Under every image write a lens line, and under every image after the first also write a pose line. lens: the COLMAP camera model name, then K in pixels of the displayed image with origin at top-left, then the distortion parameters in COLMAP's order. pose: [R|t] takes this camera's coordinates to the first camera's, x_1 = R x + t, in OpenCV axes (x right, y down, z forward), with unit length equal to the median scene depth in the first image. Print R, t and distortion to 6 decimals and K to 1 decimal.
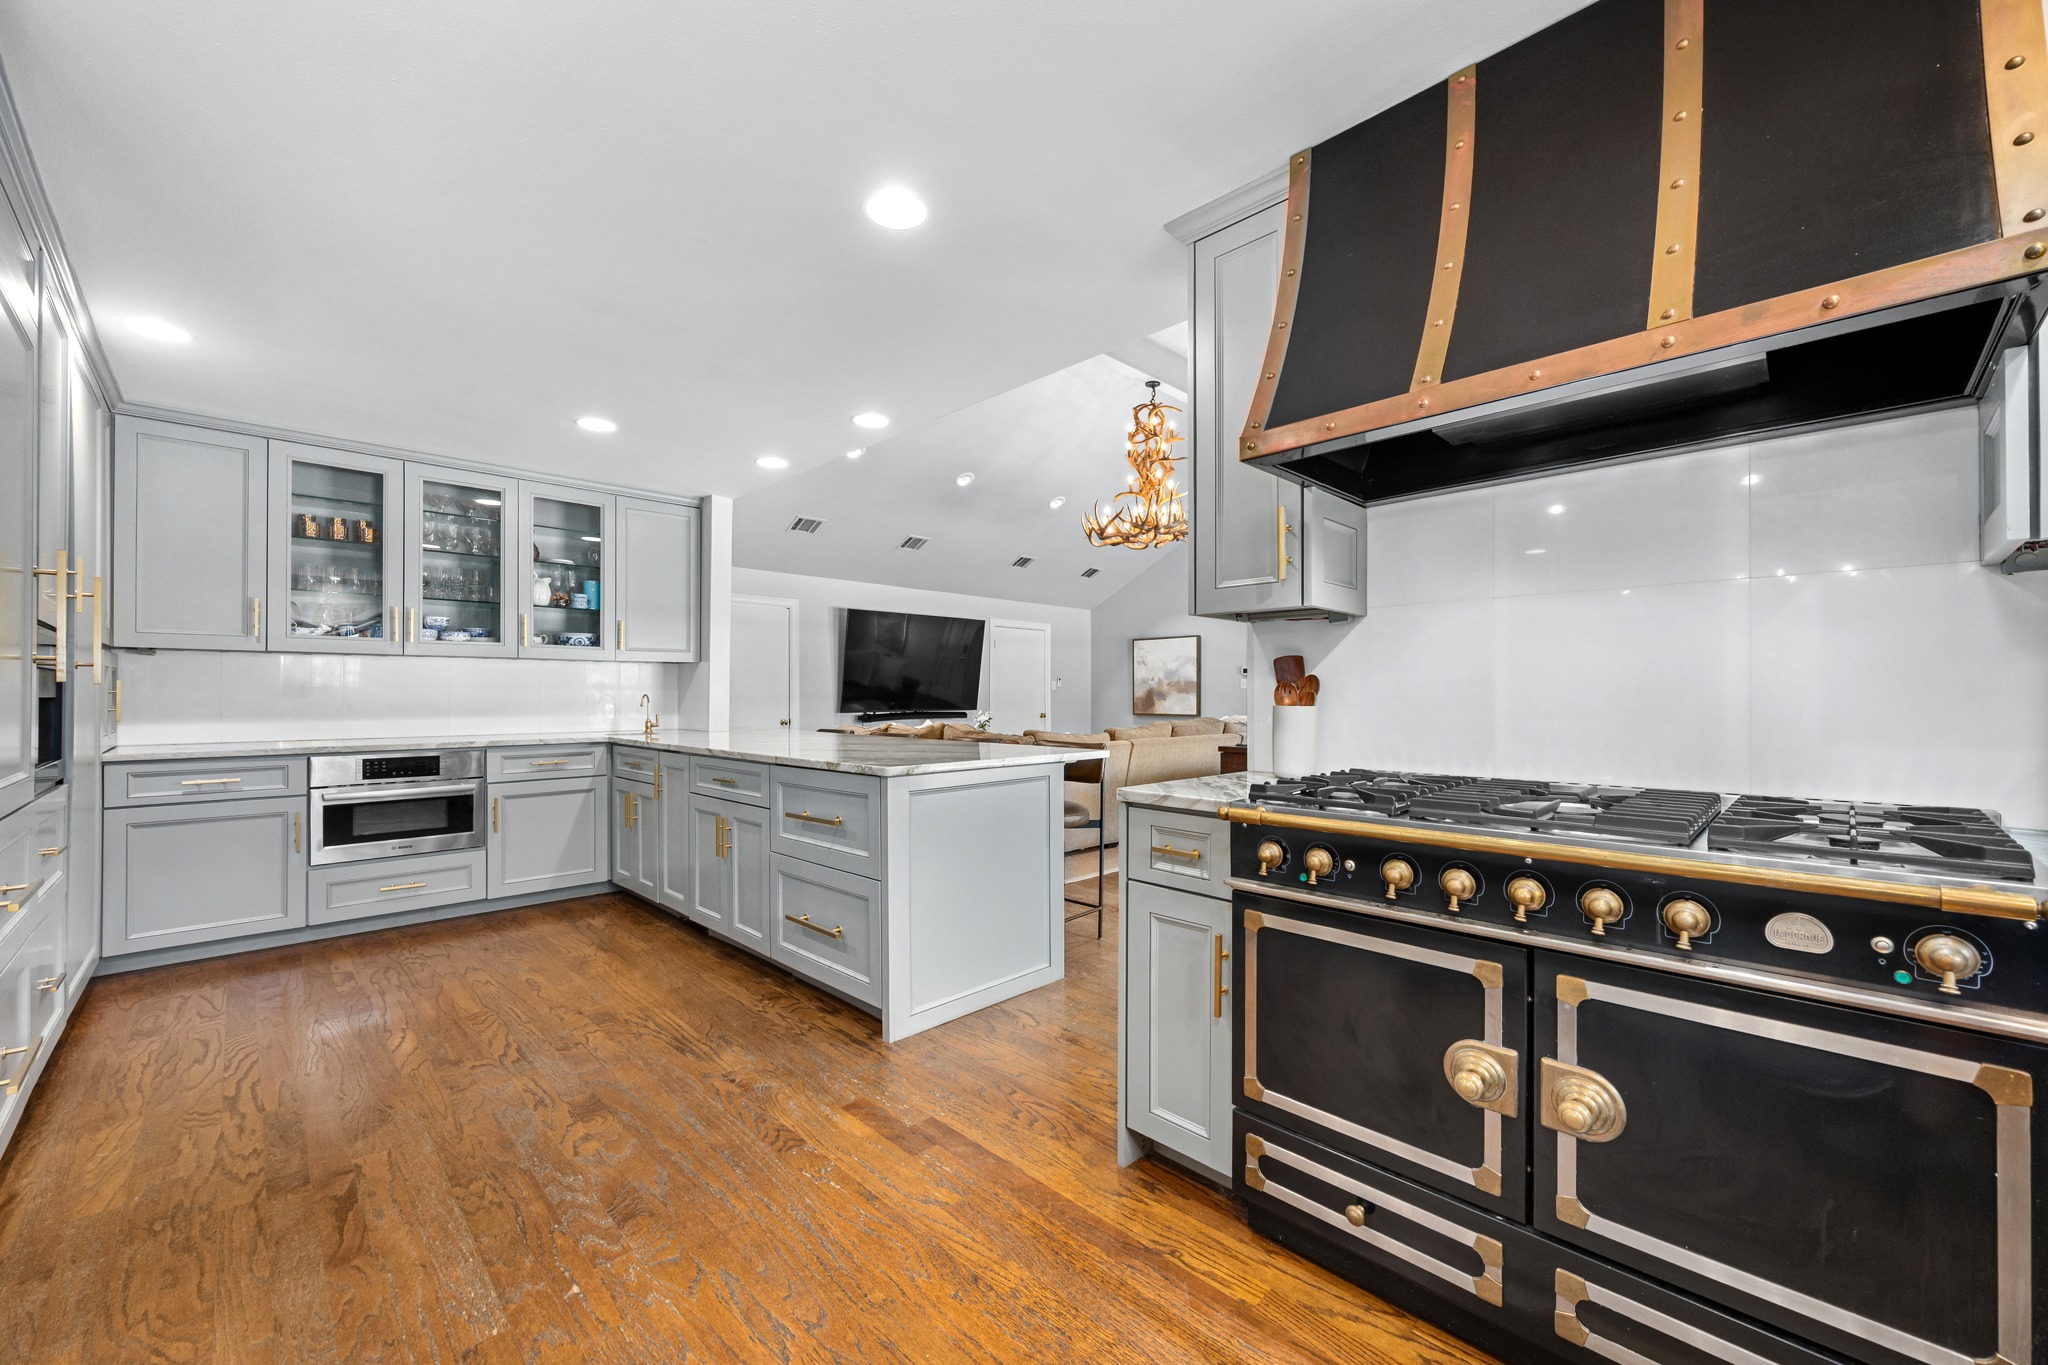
lens RADIAL K [[806.8, 0, 1020.2], [0, 806.8, 682.6], [0, 0, 1]] dist [-0.001796, -0.000152]
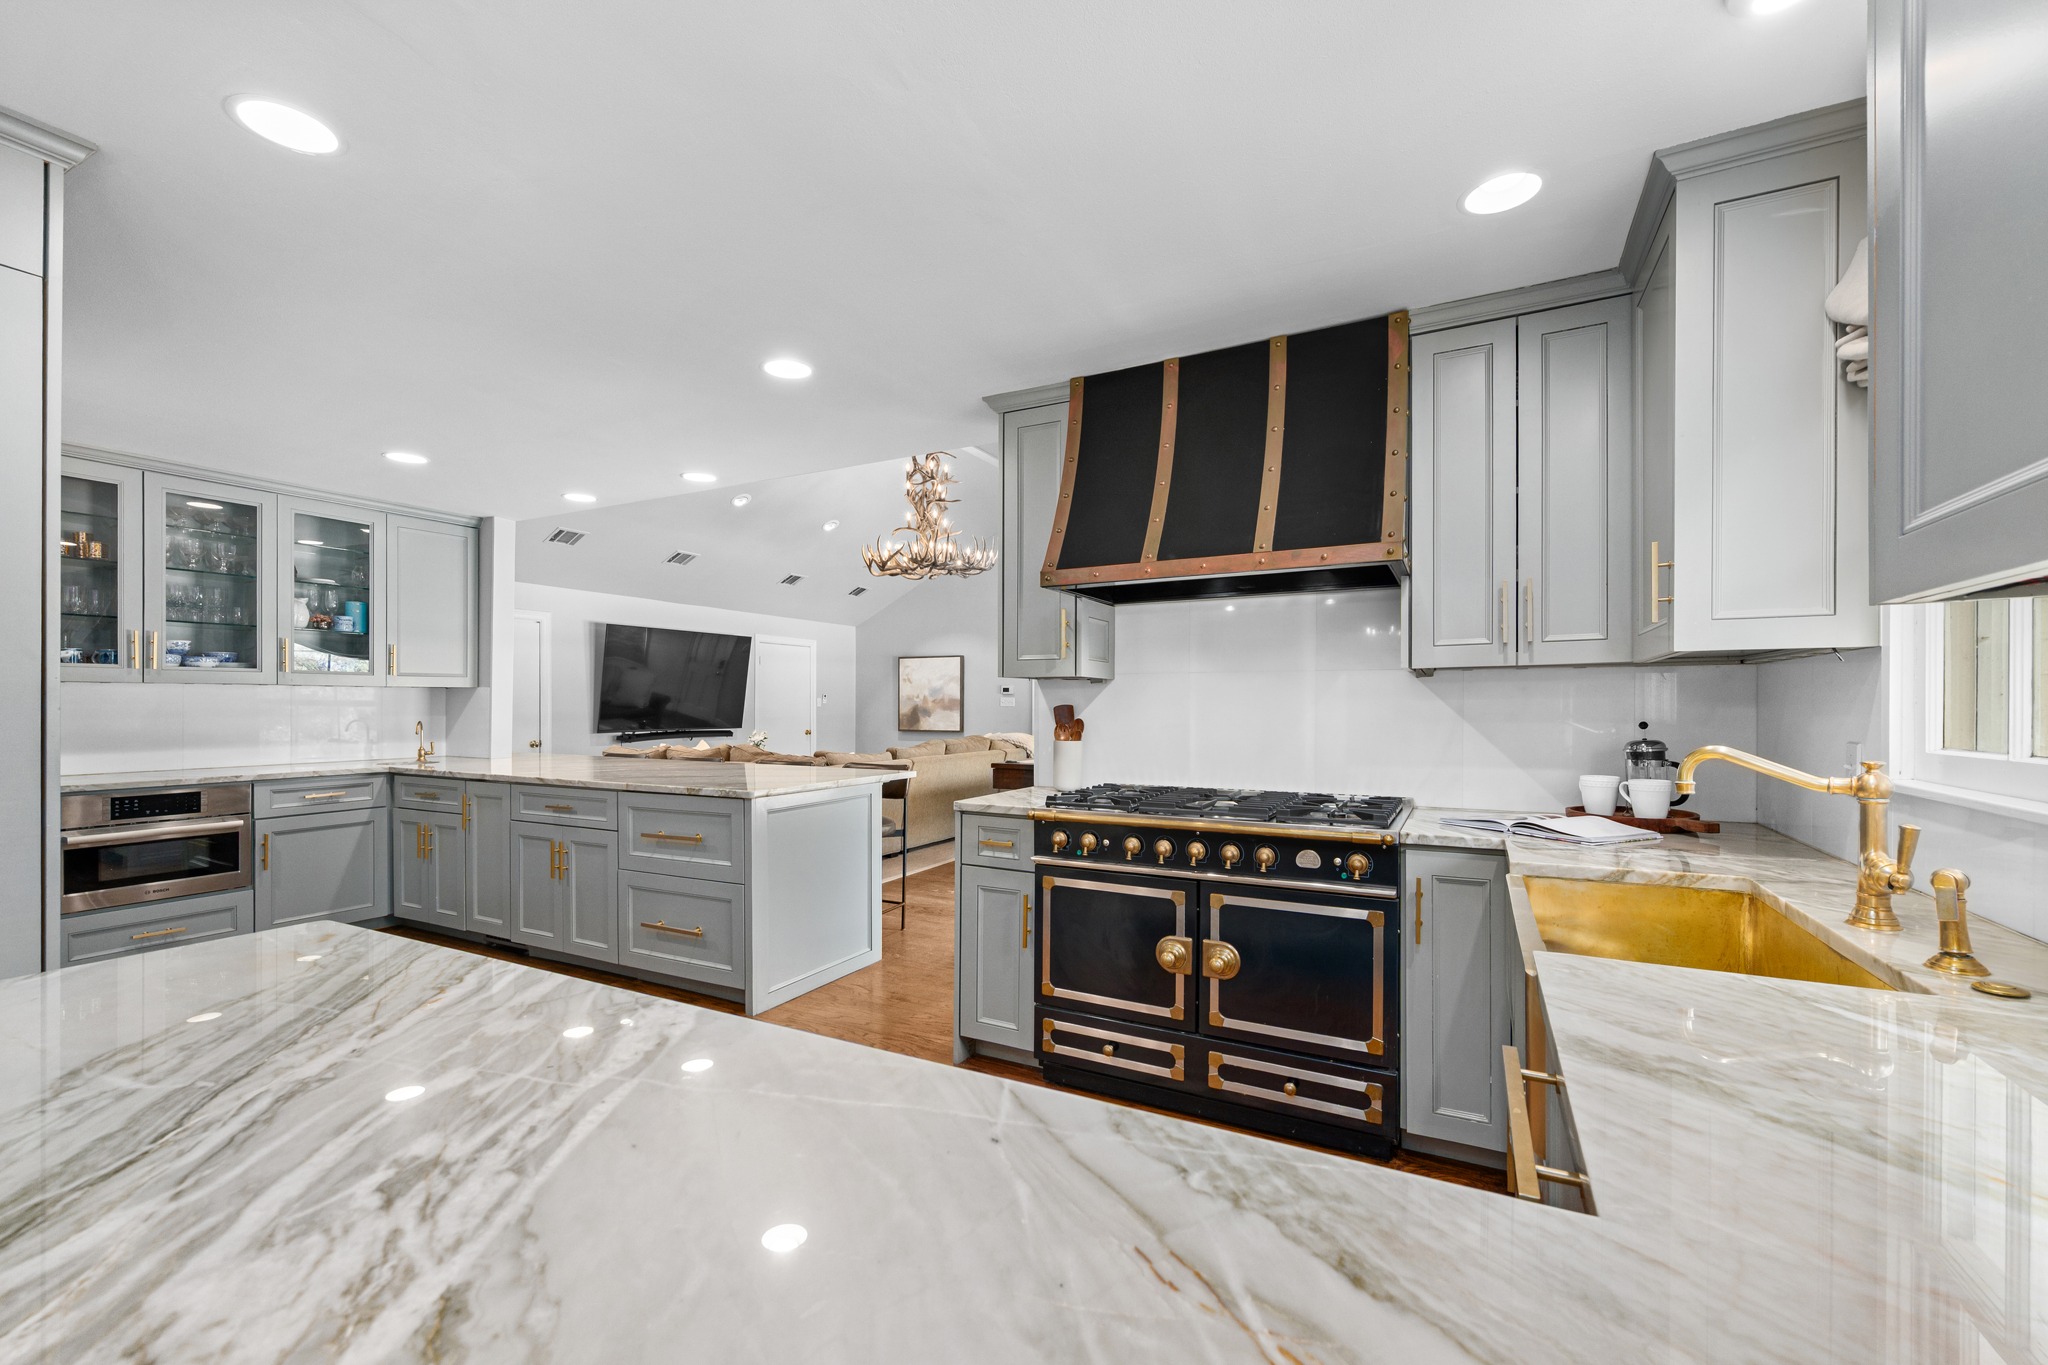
lens RADIAL K [[806.8, 0, 1029.2], [0, 806.8, 698.8], [0, 0, 1]] dist [-0.001796, -0.000152]
pose [[0.952843, 0.005505, 0.303414, -0.109640], [-0.006220, 0.999980, 0.001391, -0.031642], [-0.303401, -0.003213, 0.952858, -0.236439]]
